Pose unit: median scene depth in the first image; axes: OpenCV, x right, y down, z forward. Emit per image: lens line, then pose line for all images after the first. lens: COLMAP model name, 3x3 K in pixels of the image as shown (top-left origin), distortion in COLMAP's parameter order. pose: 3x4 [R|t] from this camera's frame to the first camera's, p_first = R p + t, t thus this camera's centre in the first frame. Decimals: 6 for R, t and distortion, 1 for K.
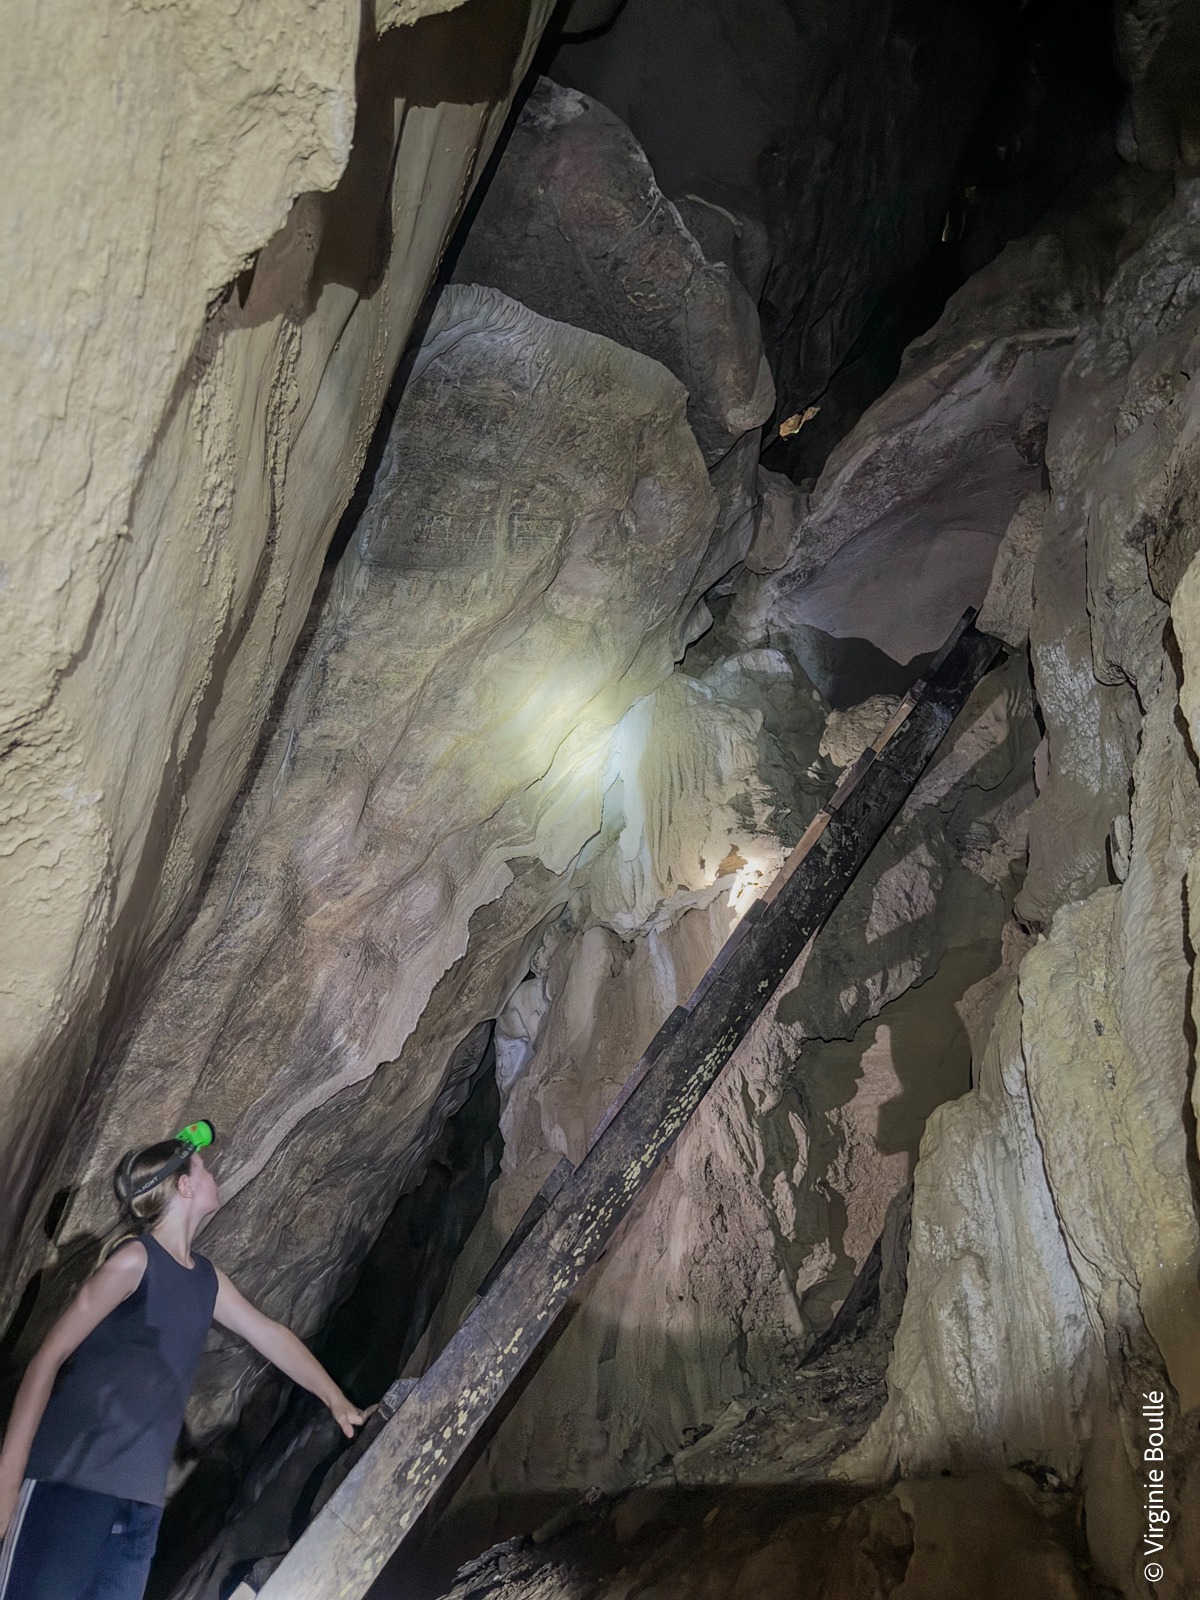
lens RADIAL K [[1097.2, 0, 600.0], [0, 1097.2, 800.0], [0, 0, 1]] dist [-0.029933, 0.006717]
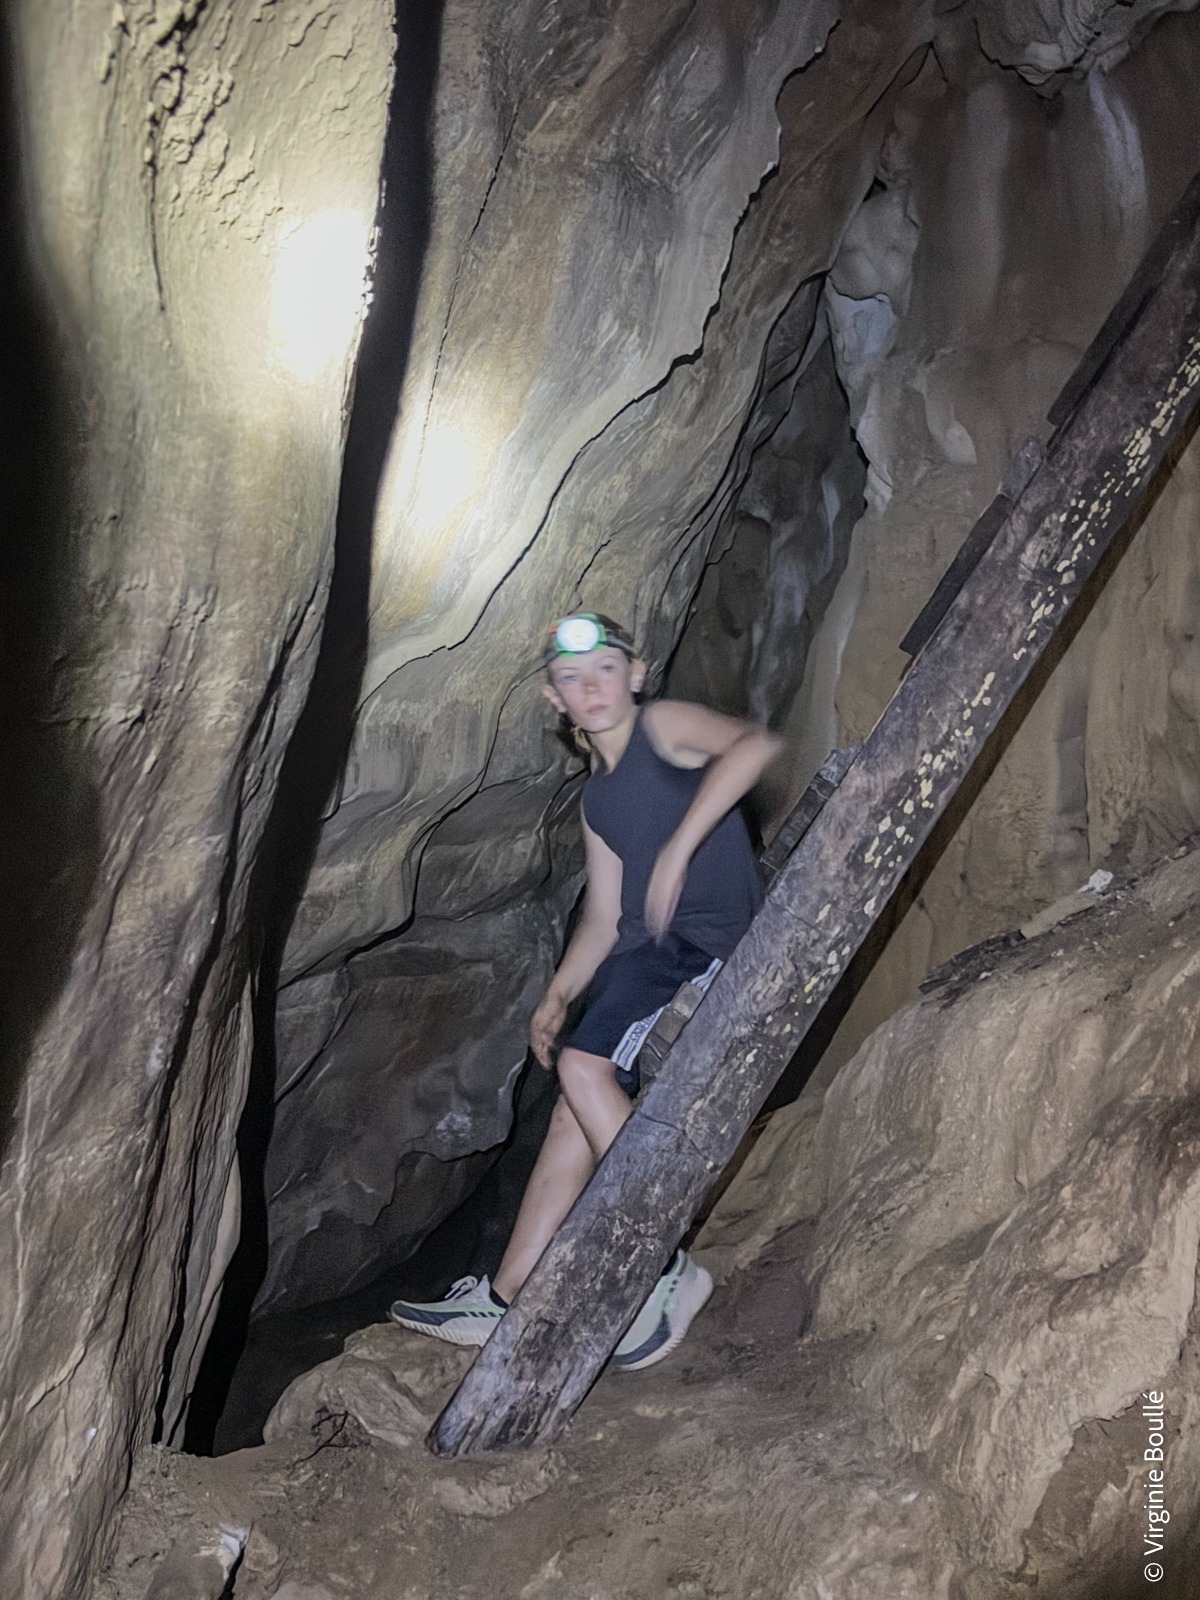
lens RADIAL K [[1841.1, 0, 600.0], [0, 1841.1, 800.0], [0, 0, 1]] dist [0.103932, 0.018692]
pose [[0.979181, -0.081712, -0.185817, -0.101753], [0.155291, 0.891068, 0.426477, 0.000269], [0.130728, -0.446454, 0.885206, -0.142721]]
